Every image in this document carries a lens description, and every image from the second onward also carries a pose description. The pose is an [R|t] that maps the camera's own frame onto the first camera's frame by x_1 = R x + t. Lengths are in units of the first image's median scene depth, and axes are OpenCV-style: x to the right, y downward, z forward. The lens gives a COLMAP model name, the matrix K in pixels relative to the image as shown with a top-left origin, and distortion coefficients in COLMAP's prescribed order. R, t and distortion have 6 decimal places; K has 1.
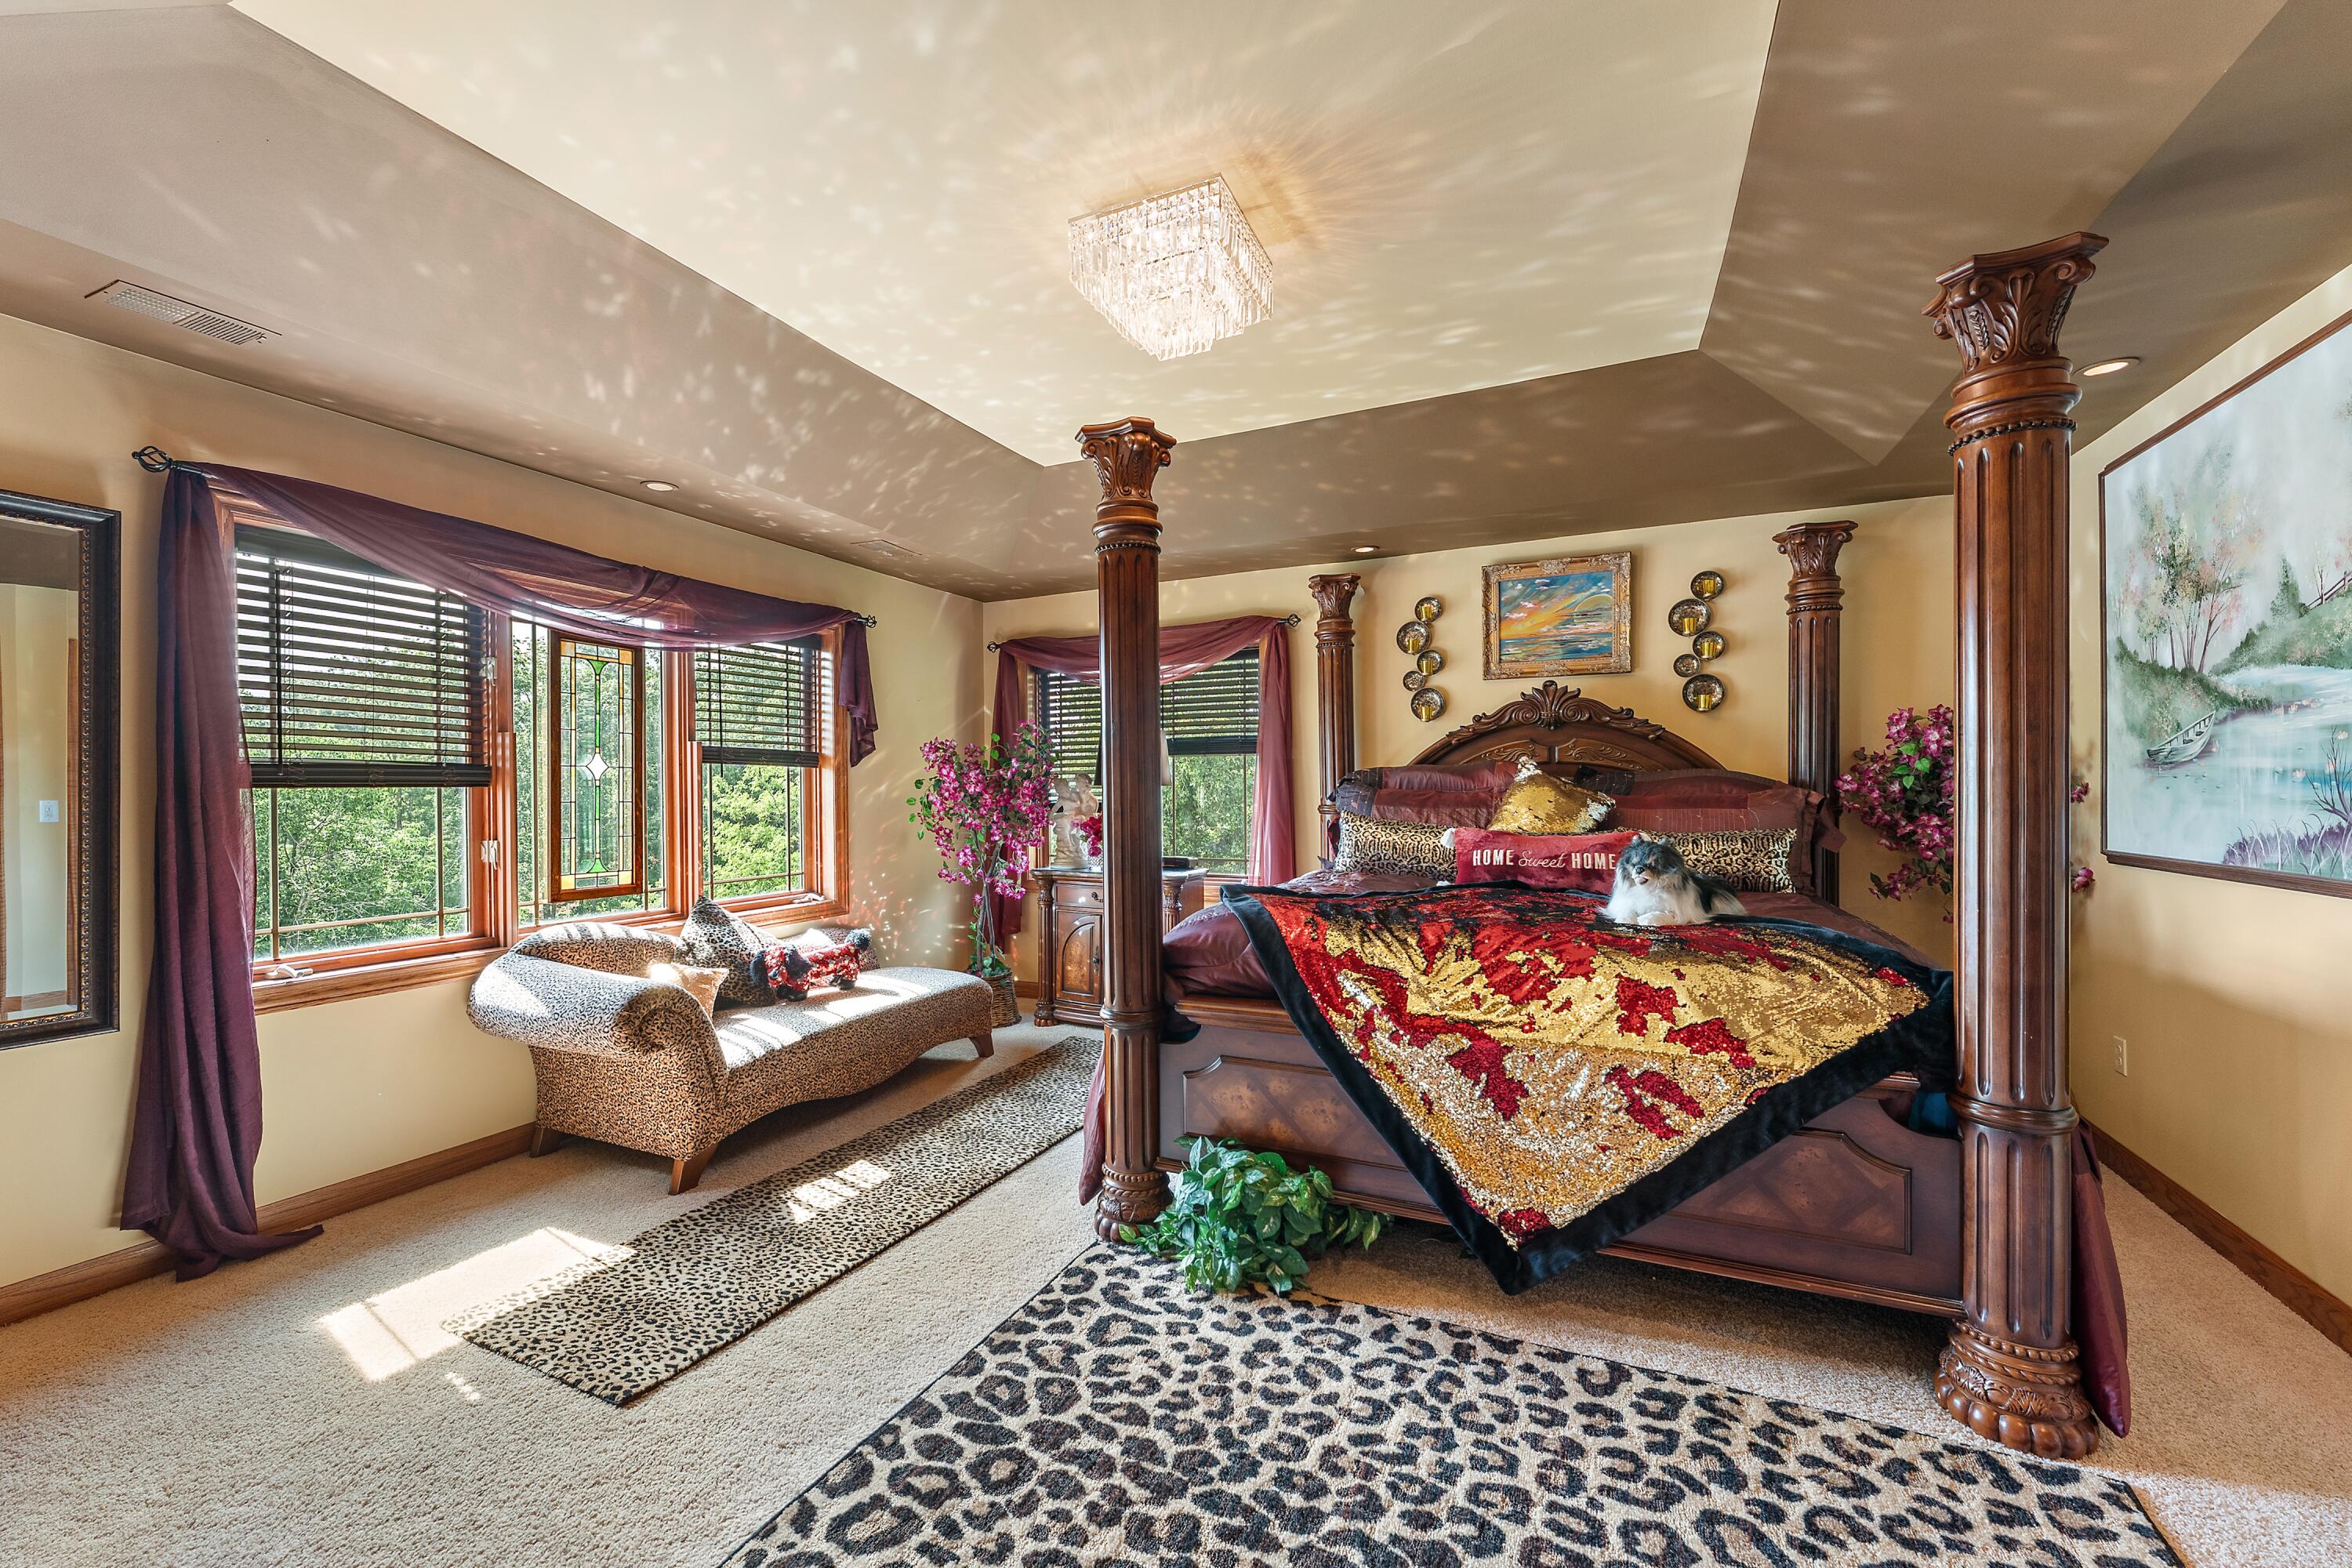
lens RADIAL K [[952.8, 0, 1167.4], [0, 952.8, 792.6], [0, 0, 1]] dist [-0.001136, 0.000754]
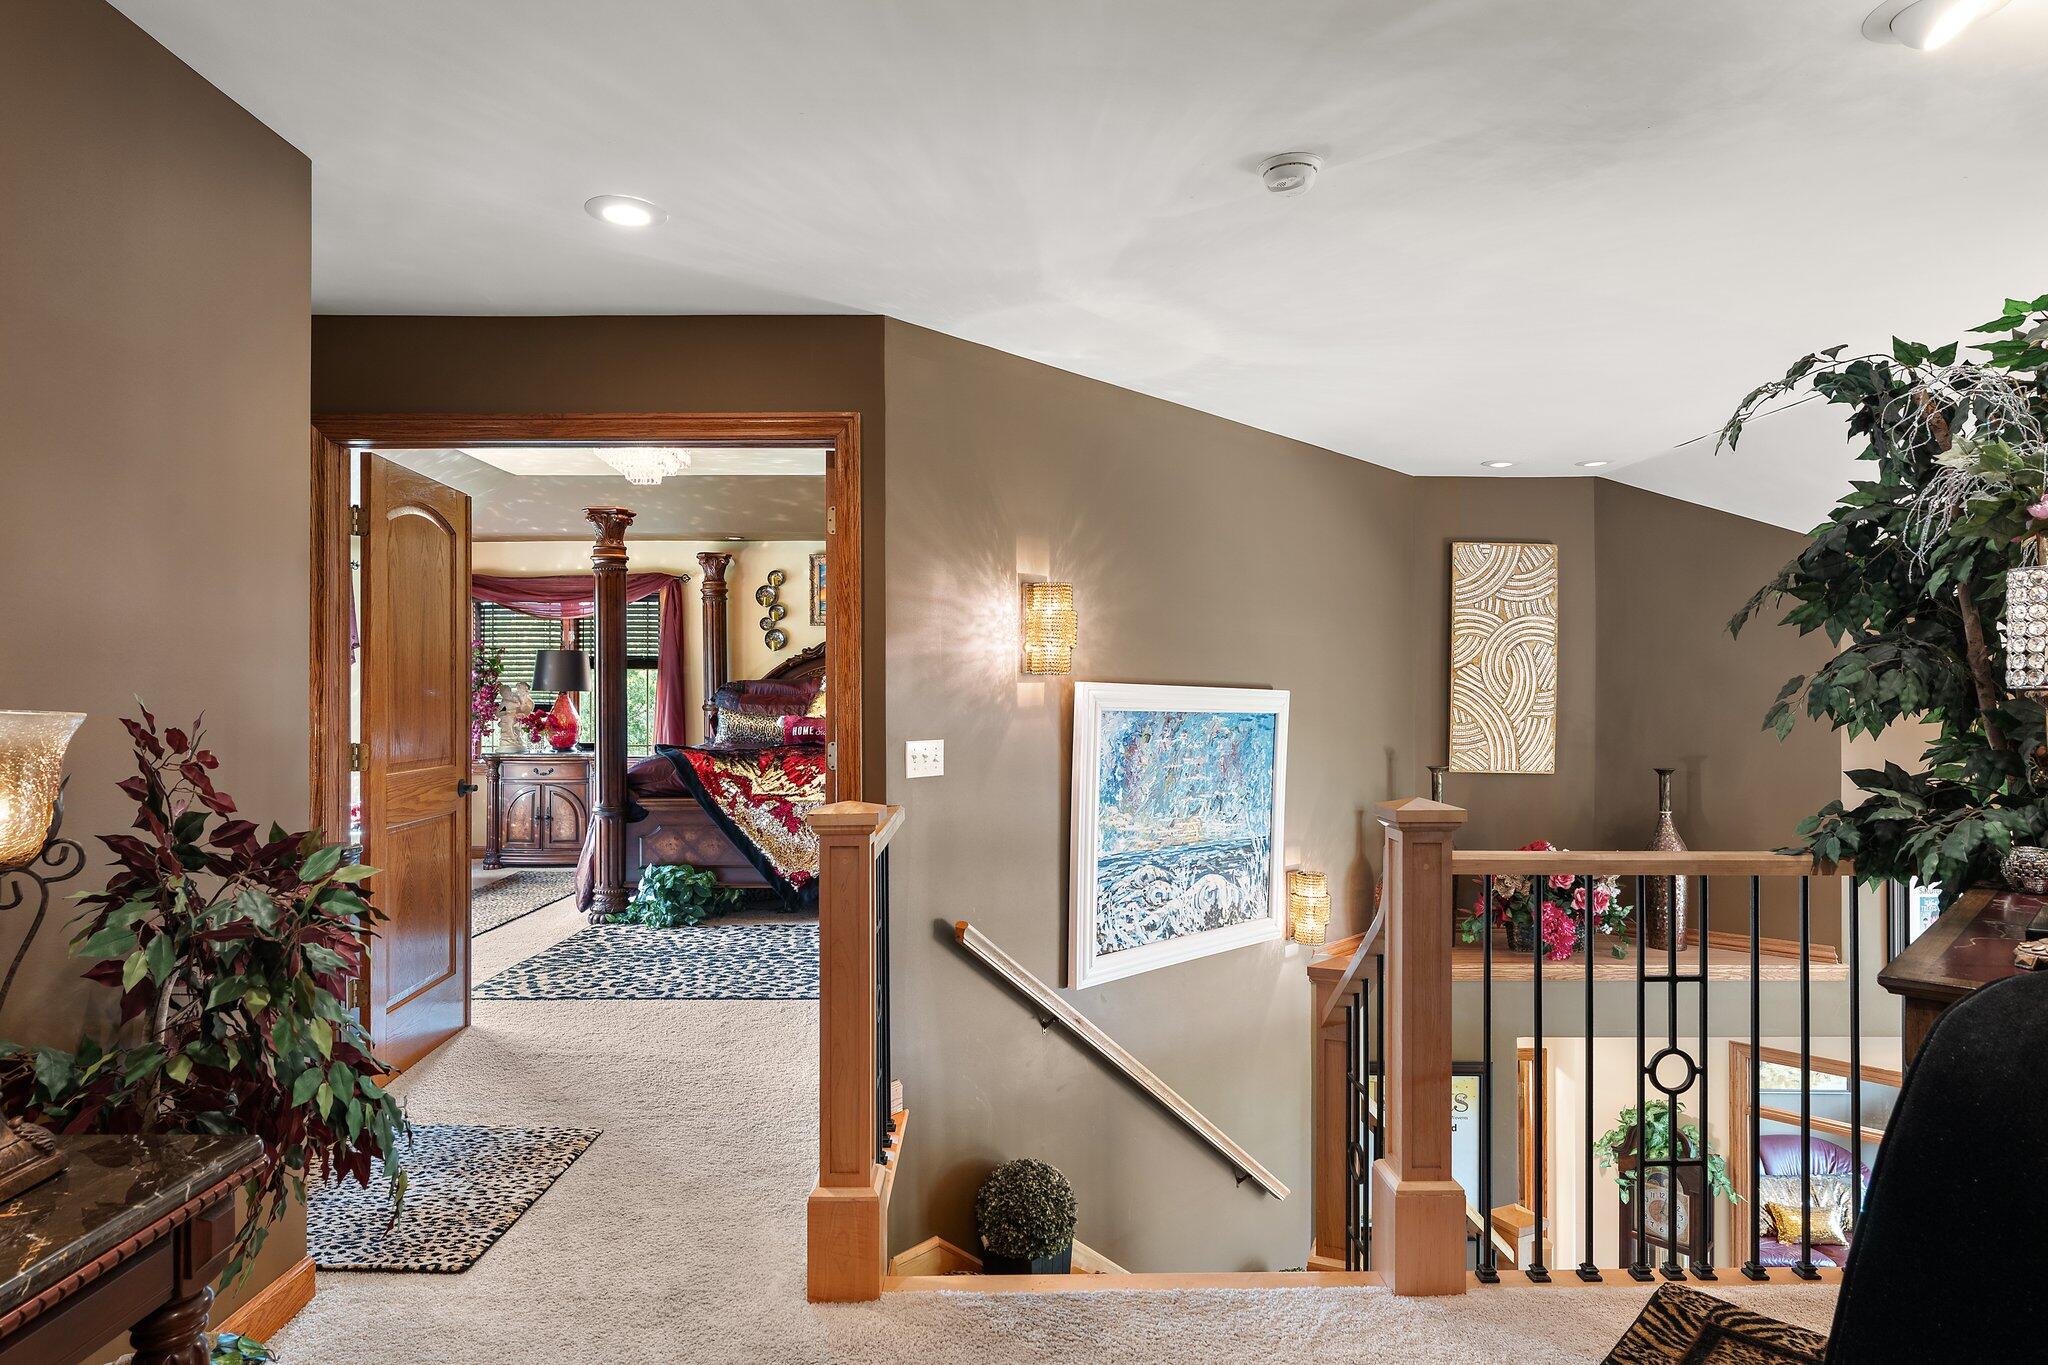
lens RADIAL K [[1134.4, 0, 1019.1], [0, 1134.4, 691.5], [0, 0, 1]] dist [0.000358, 0.000006]
pose [[0.901344, 0.006061, 0.433062, -0.206486], [-0.002386, 0.999956, -0.009029, 0.009142], [-0.433097, 0.007105, 0.901319, -1.025494]]
